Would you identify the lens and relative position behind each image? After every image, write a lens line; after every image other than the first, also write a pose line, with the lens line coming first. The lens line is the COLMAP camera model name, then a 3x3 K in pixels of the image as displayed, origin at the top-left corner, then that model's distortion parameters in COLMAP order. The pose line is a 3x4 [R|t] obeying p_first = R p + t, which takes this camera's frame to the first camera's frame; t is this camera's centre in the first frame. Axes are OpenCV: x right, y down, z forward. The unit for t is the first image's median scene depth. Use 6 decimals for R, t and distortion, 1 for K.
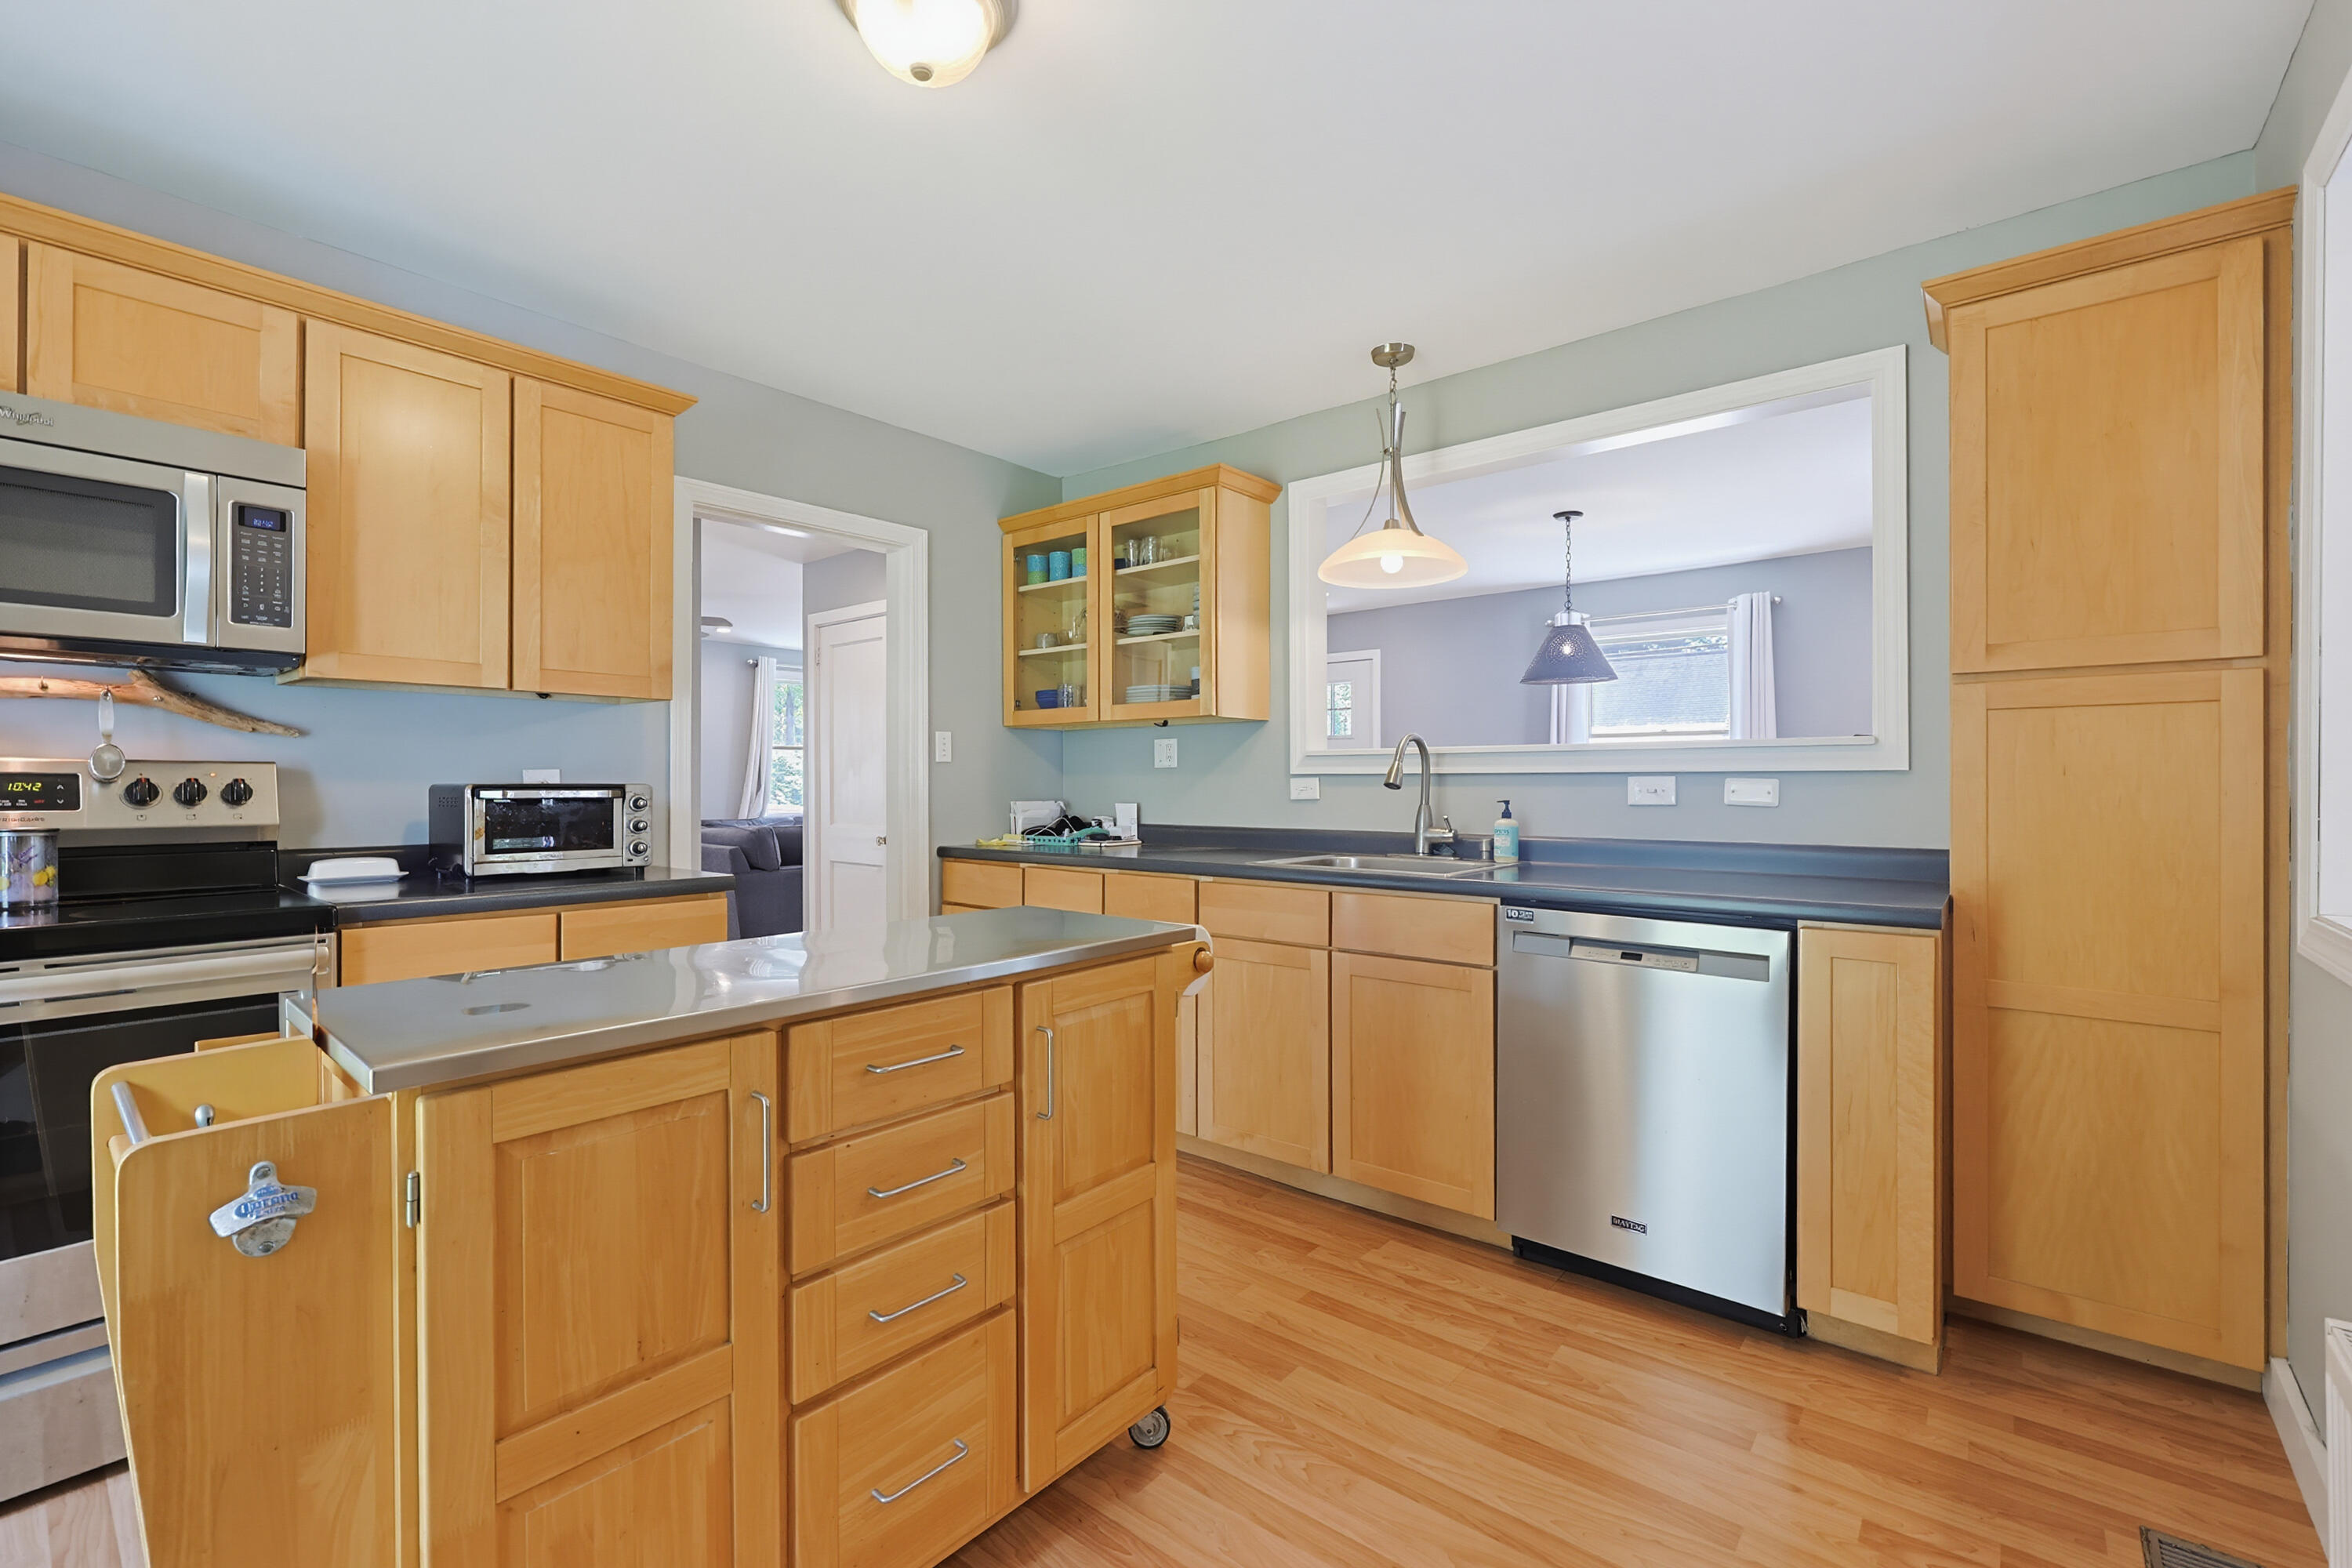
lens RADIAL K [[1024.2, 0, 1196.9], [0, 1024.2, 784.5], [0, 0, 1]] dist [-0.001101, -0.000246]
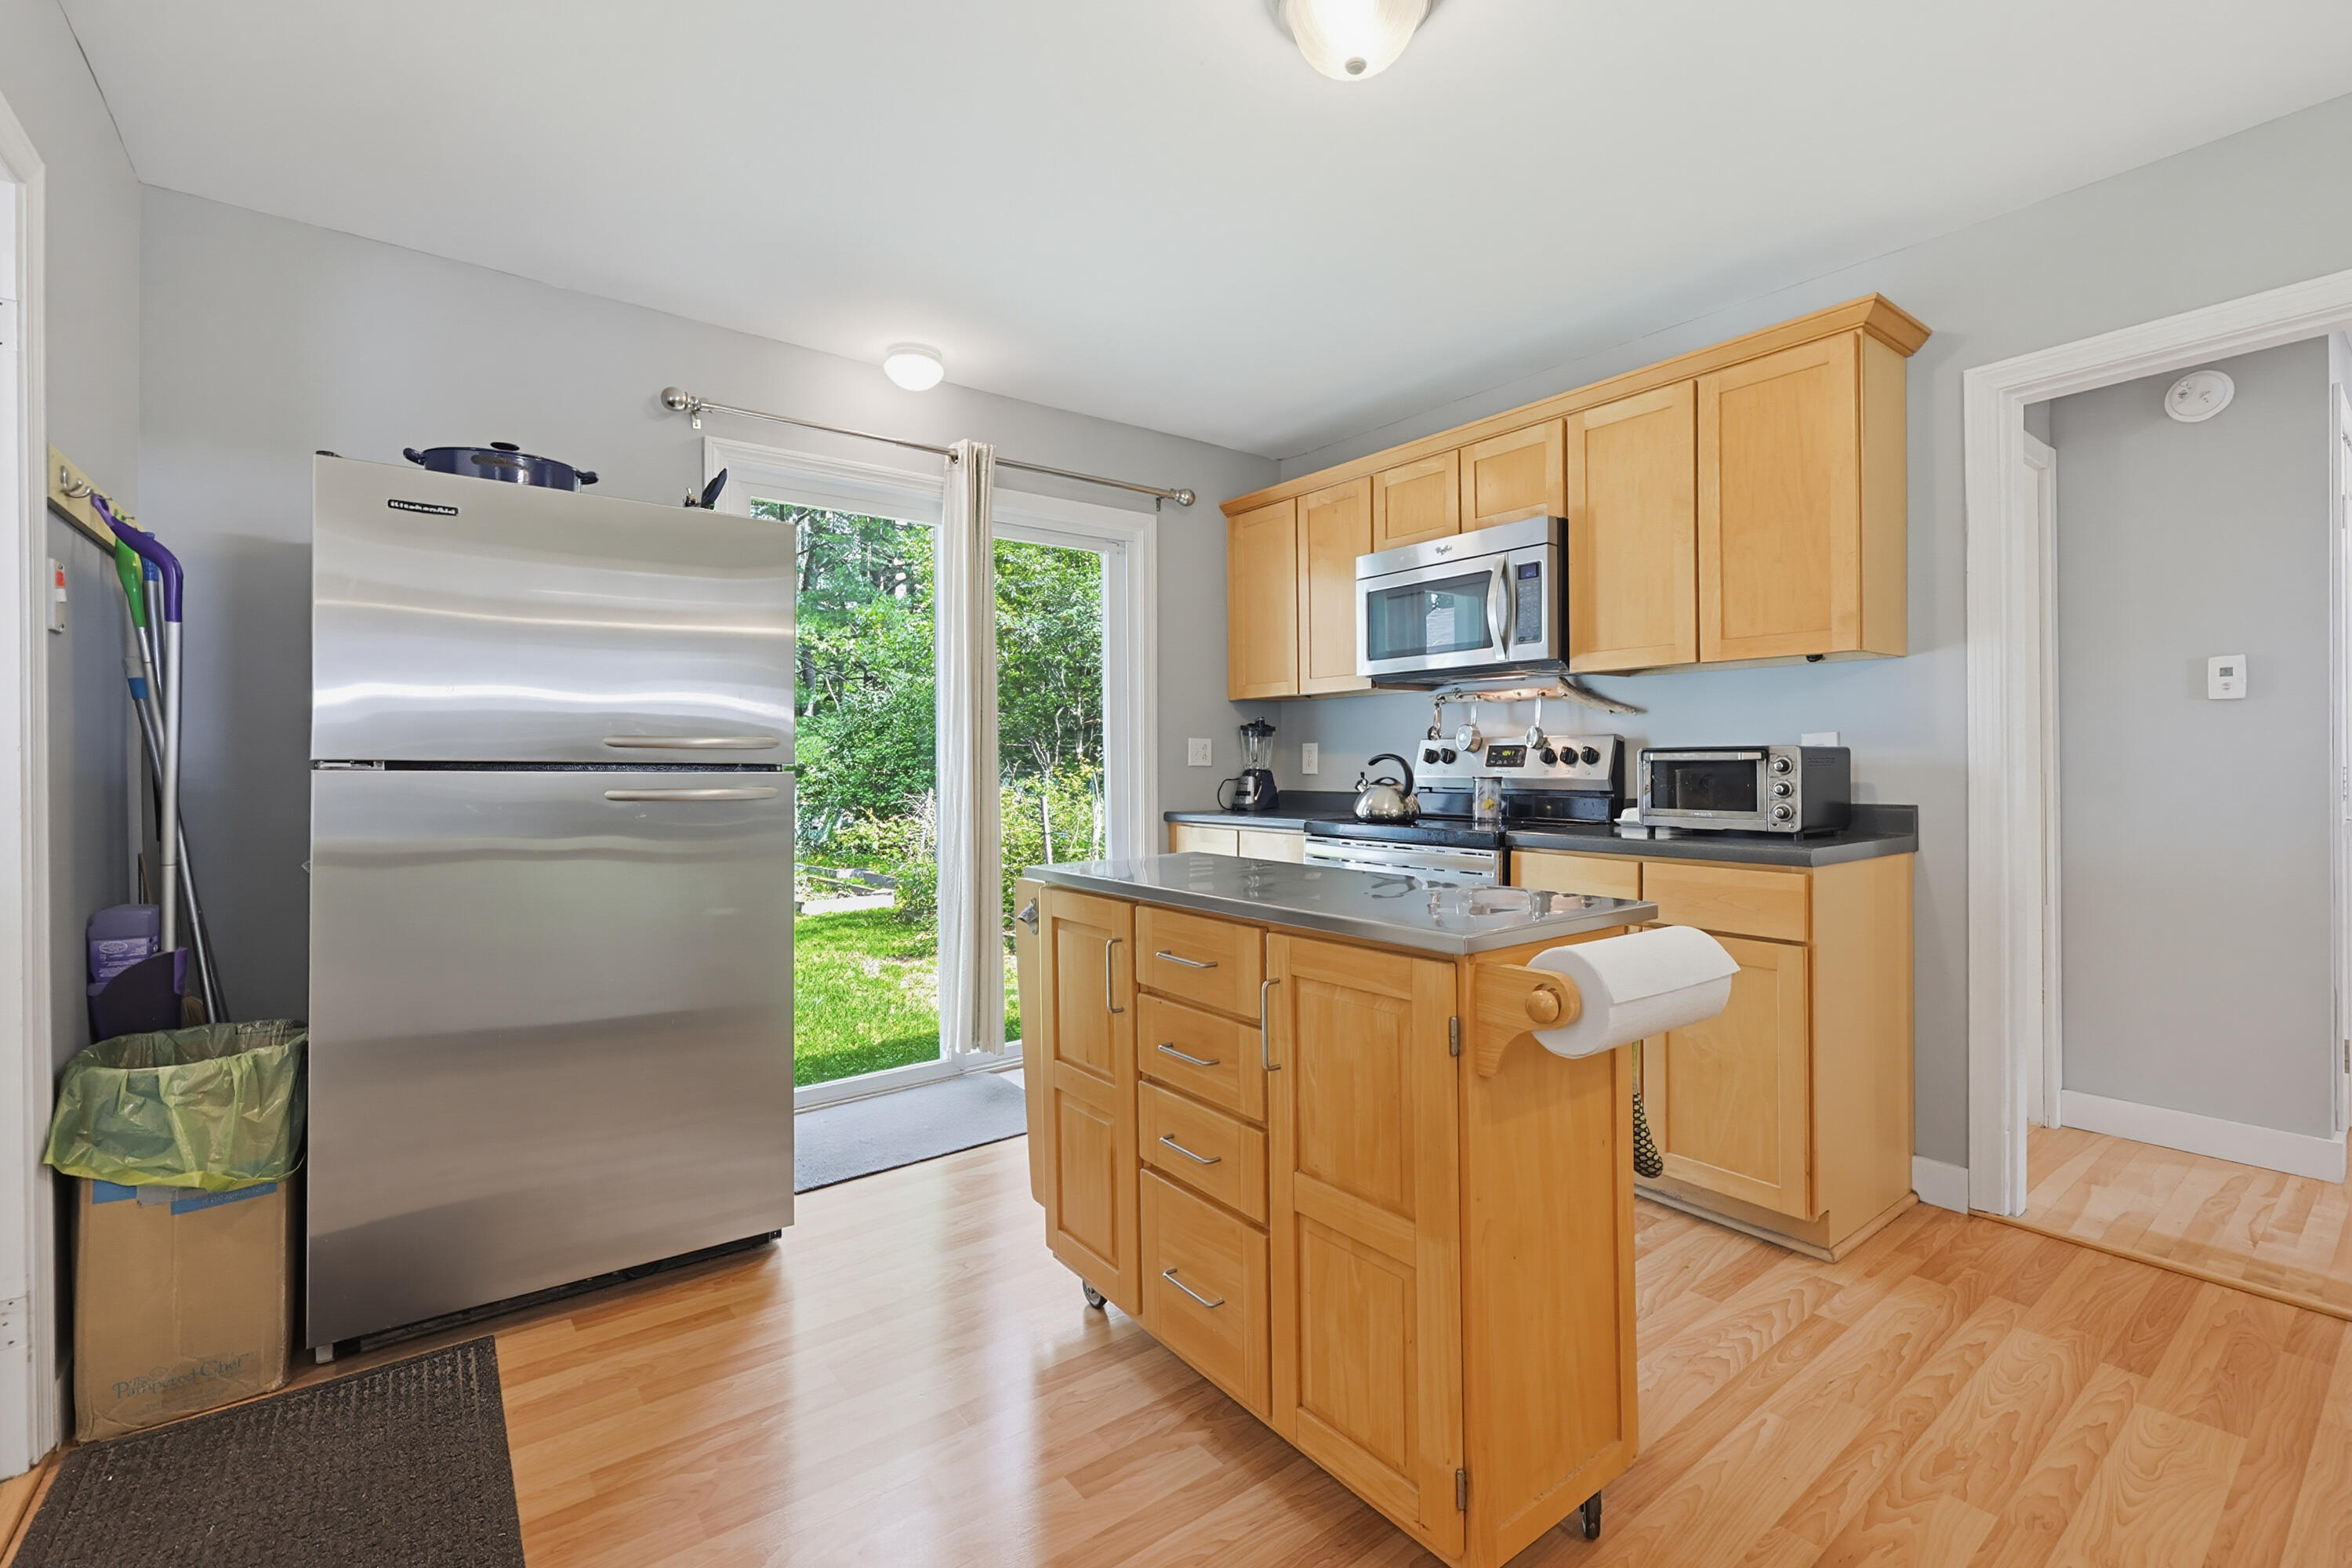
lens RADIAL K [[1006.6, 0, 1174.9], [0, 1006.6, 763.4], [0, 0, 1]] dist [-0.000048, -0.000065]
pose [[-0.238109, 0.001276, -0.971238, 0.425891], [0.007350, 0.999973, -0.000488, 0.010546], [0.971211, -0.007255, -0.238112, 0.577109]]
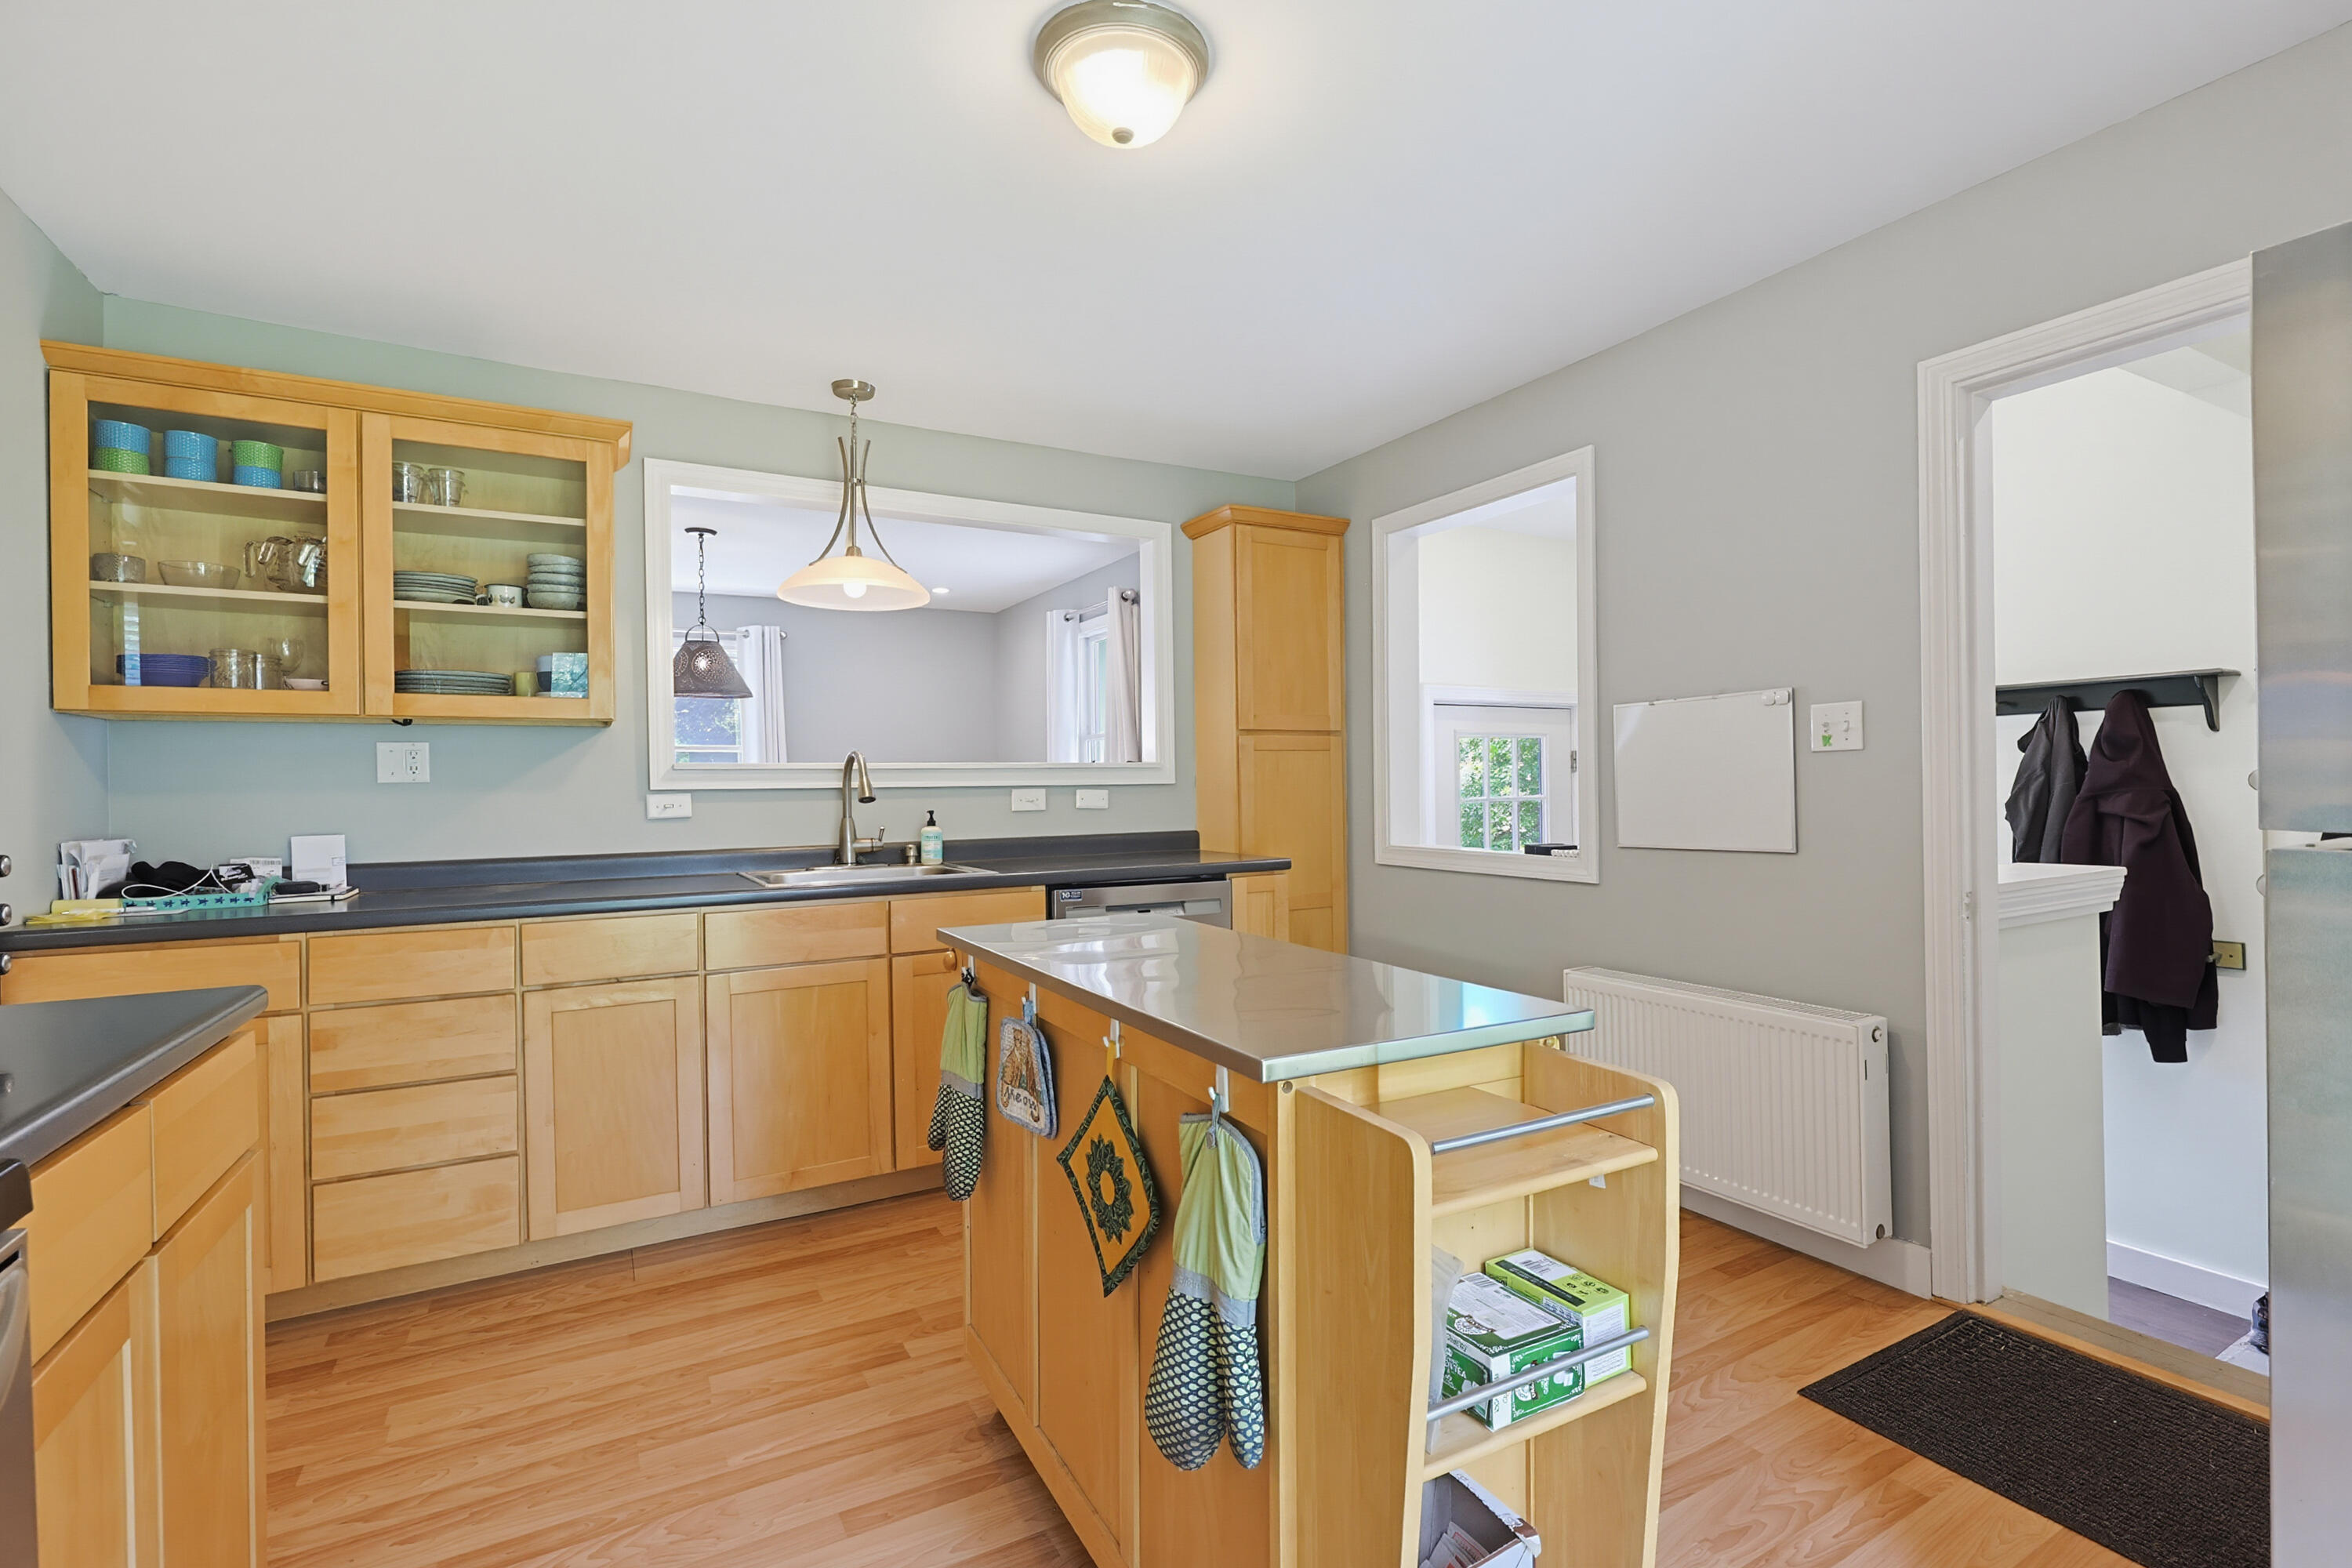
lens RADIAL K [[1024.2, 0, 1196.9], [0, 1024.2, 784.5], [0, 0, 1]] dist [-0.001101, -0.000246]
pose [[0.370378, -0.005037, 0.928867, -0.655017], [0.014394, 0.999896, -0.000317, -0.009167], [-0.928770, 0.013487, 0.370412, 0.286616]]
